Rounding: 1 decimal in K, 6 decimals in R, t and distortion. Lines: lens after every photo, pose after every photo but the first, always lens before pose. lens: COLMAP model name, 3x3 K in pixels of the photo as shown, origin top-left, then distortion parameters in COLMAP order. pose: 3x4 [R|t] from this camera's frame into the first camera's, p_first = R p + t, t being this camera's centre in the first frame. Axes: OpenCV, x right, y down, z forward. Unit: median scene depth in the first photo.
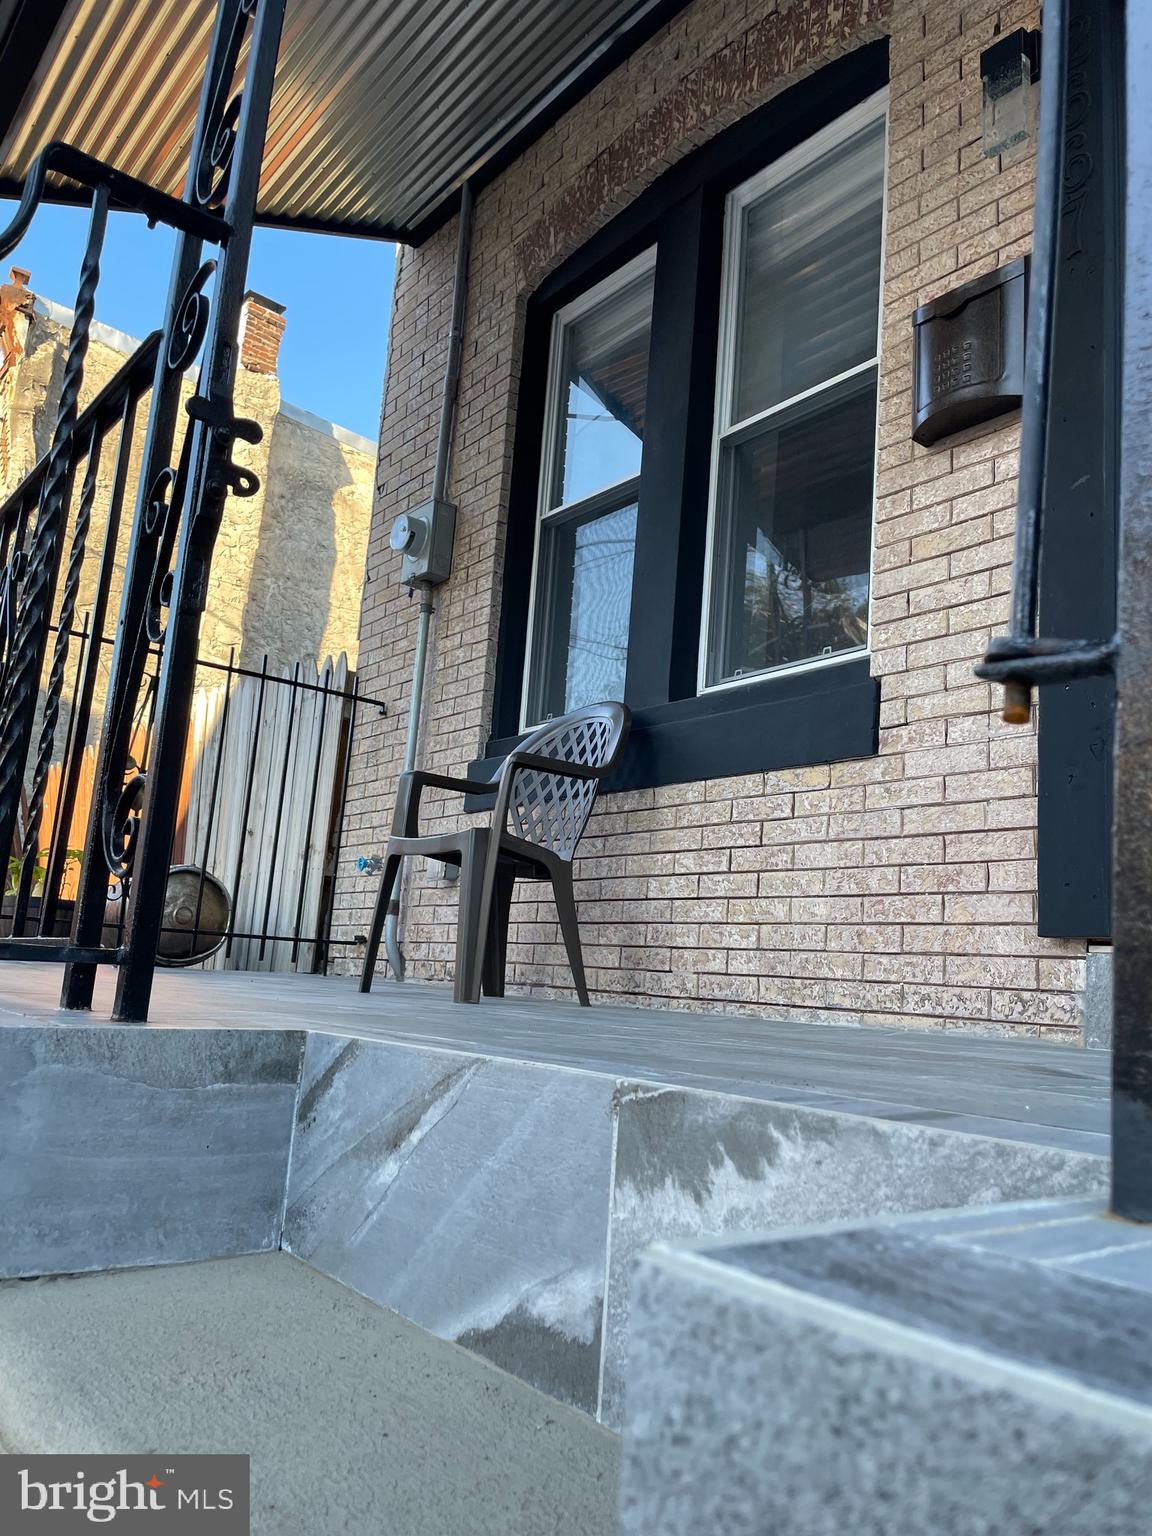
lens RADIAL K [[1161.5, 0, 592.5], [0, 1161.5, 766.8], [0, 0, 1]] dist [0.109911, -0.148899]
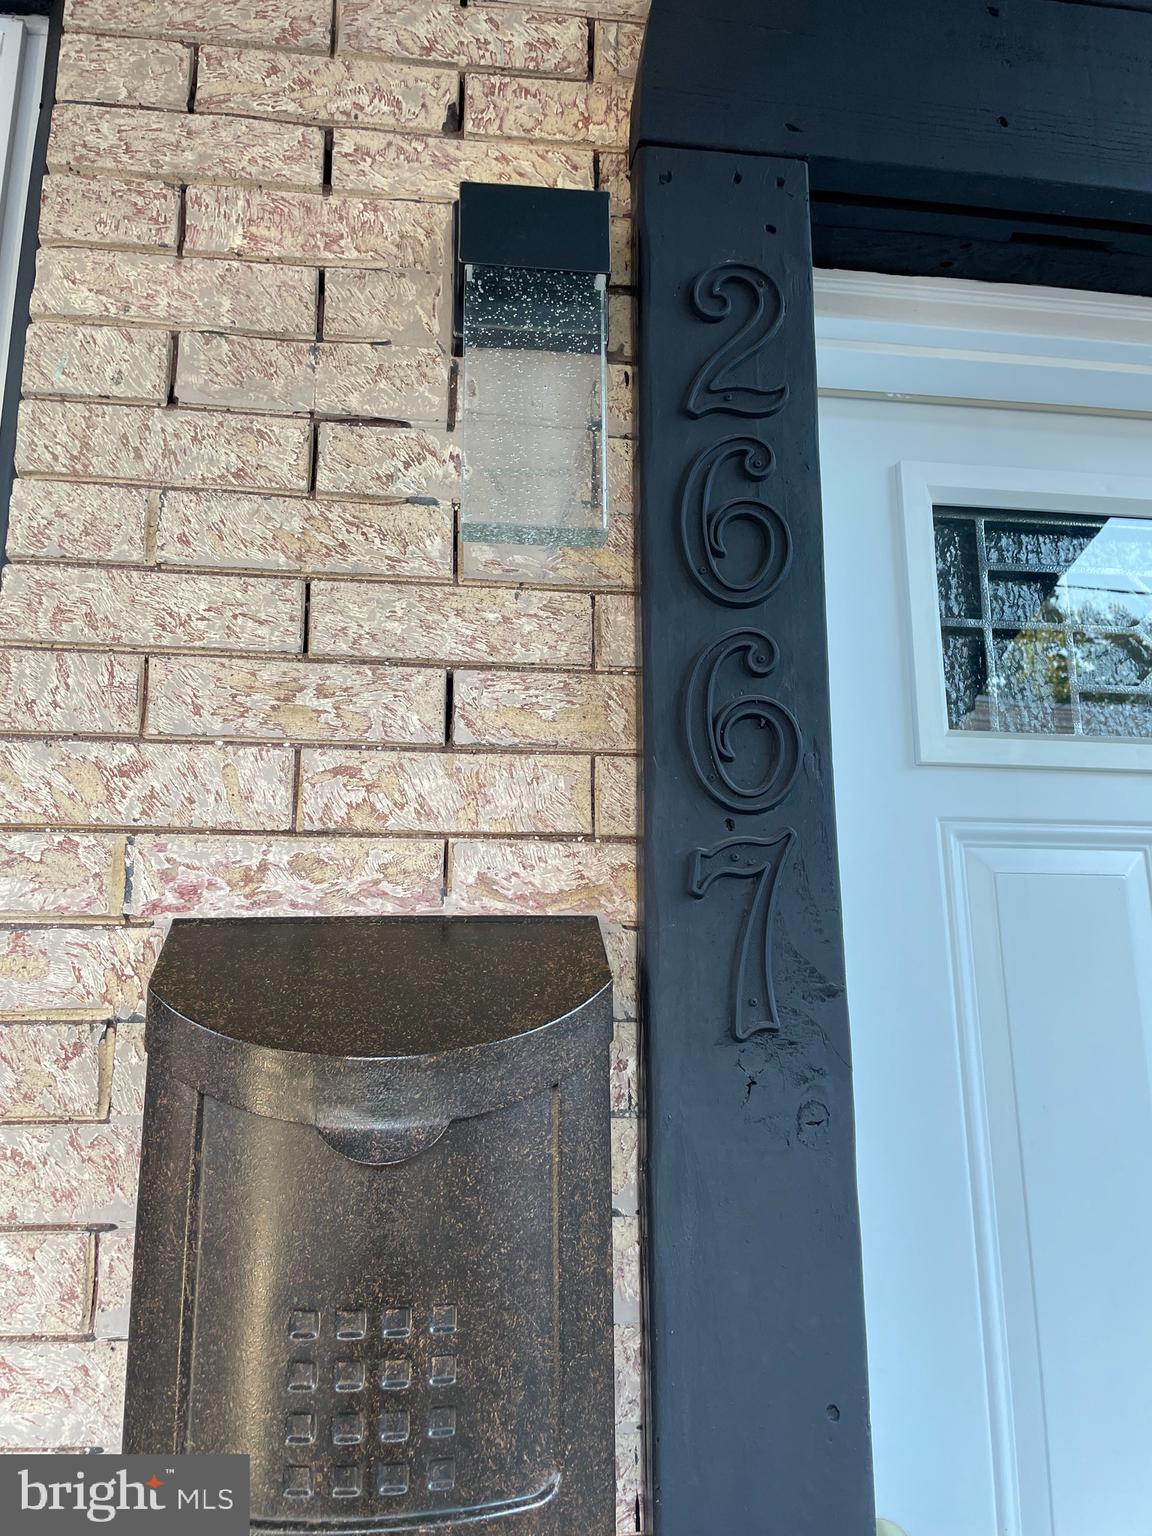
lens RADIAL K [[1154.3, 0, 568.6], [0, 1154.3, 770.6], [0, 0, 1]] dist [0.087292, -0.113048]
pose [[0.527426, 0.122110, 0.840780, 0.095961], [-0.123976, 0.990086, -0.066024, -0.414035], [-0.840507, -0.069413, 0.537336, 0.767330]]
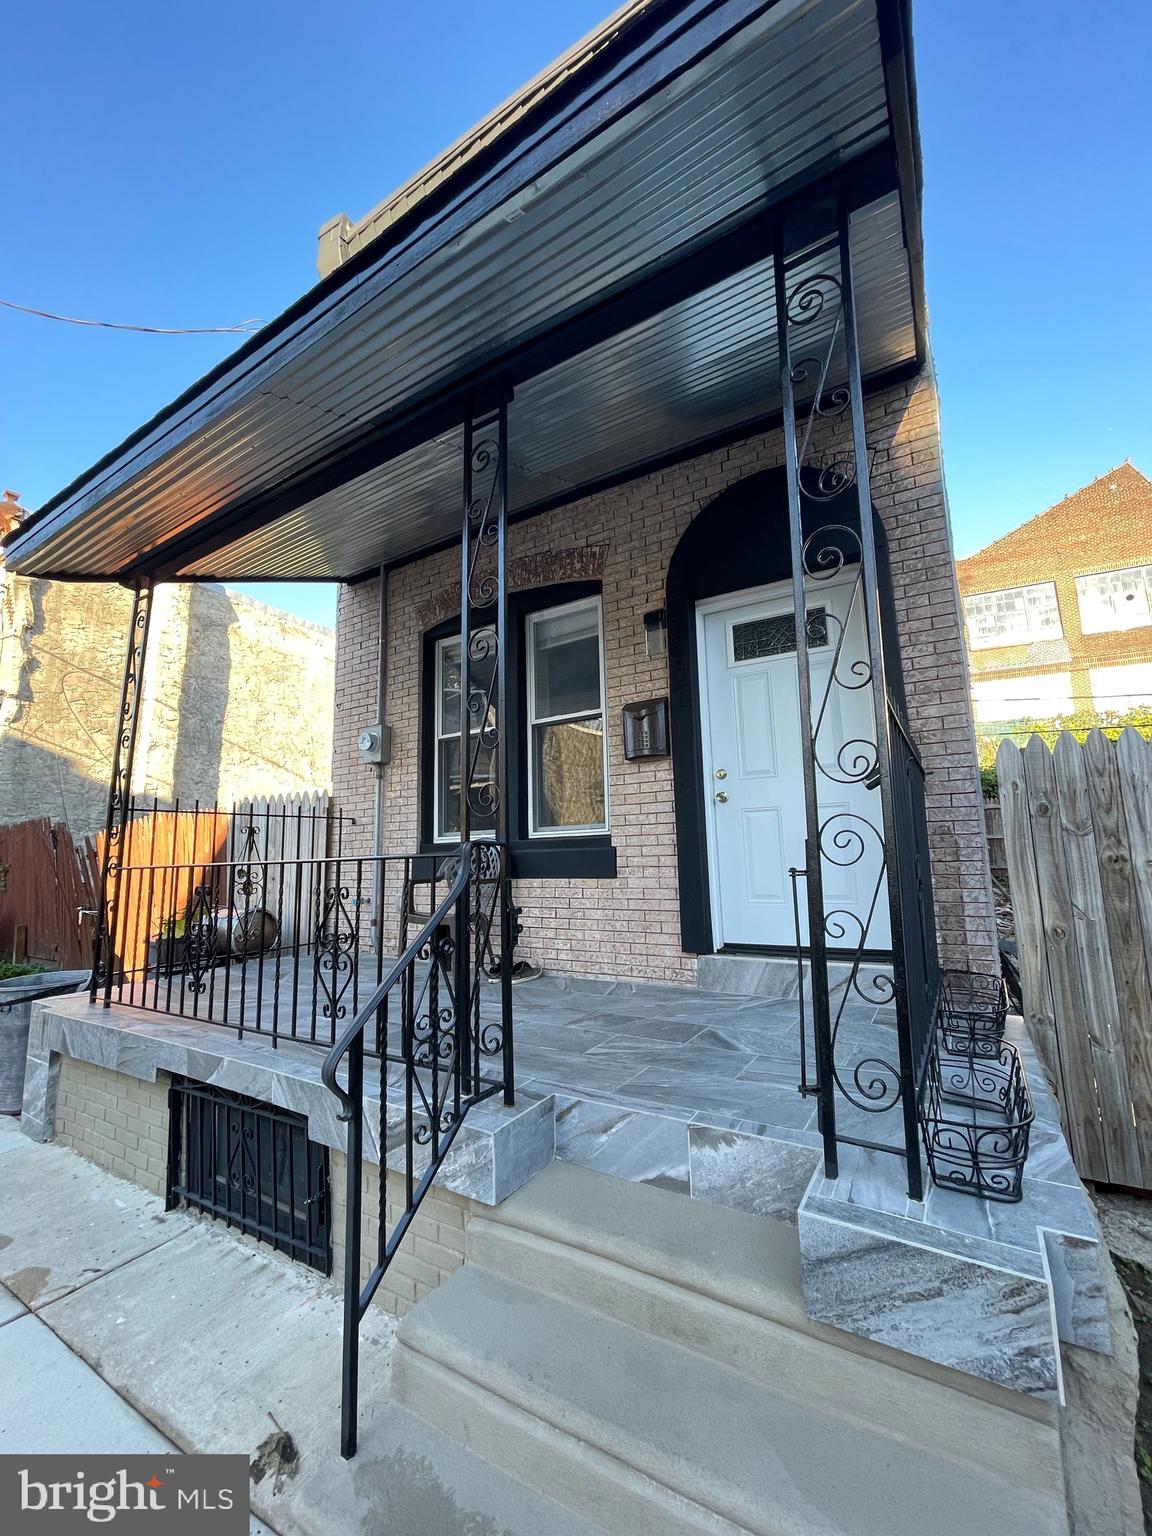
lens RADIAL K [[617.2, 0, 577.3], [0, 617.2, 764.0], [0, 0, 1]] dist [-0.001294, -0.000123]
pose [[0.937212, -0.043589, 0.346025, -0.301364], [0.026626, 0.998206, 0.053628, -0.329155], [-0.347742, -0.041048, 0.936691, -0.265833]]
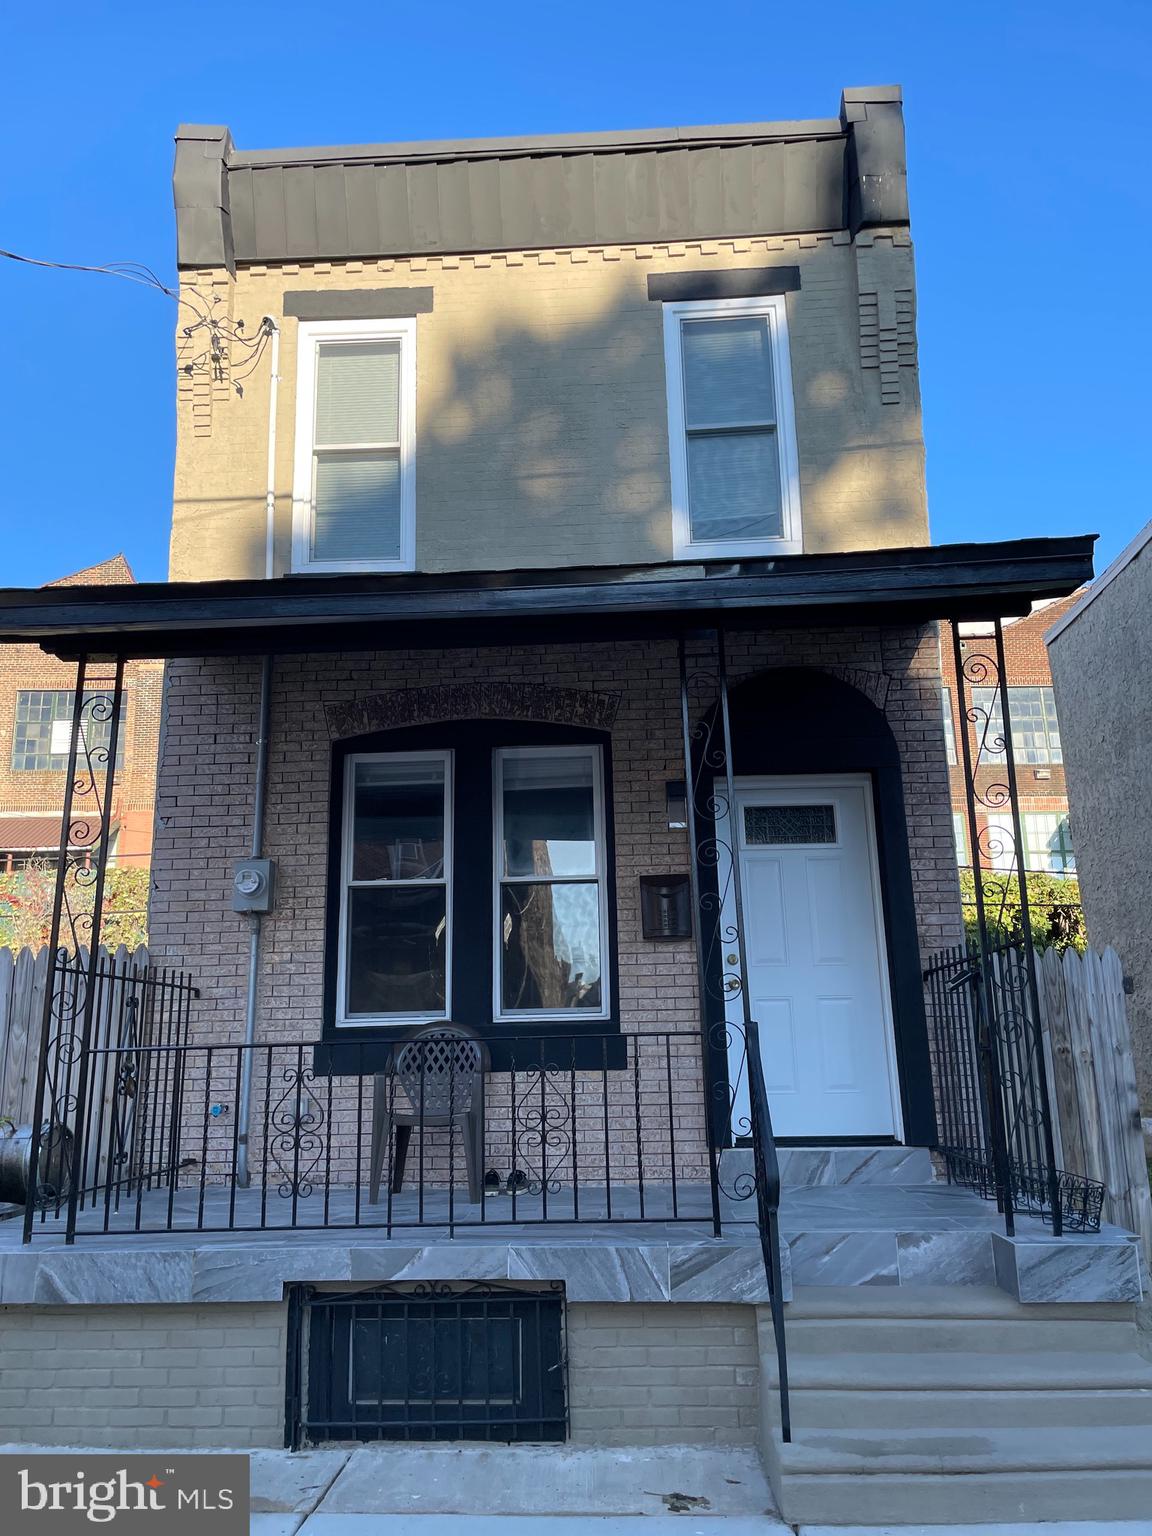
lens RADIAL K [[1154.3, 0, 568.6], [0, 1154.3, 770.6], [0, 0, 1]] dist [0.087292, -0.113048]
pose [[0.664078, 0.100444, 0.740885, -1.596163], [-0.076736, 0.994858, -0.066095, -0.433068], [-0.743715, -0.012960, 0.668371, -0.486168]]
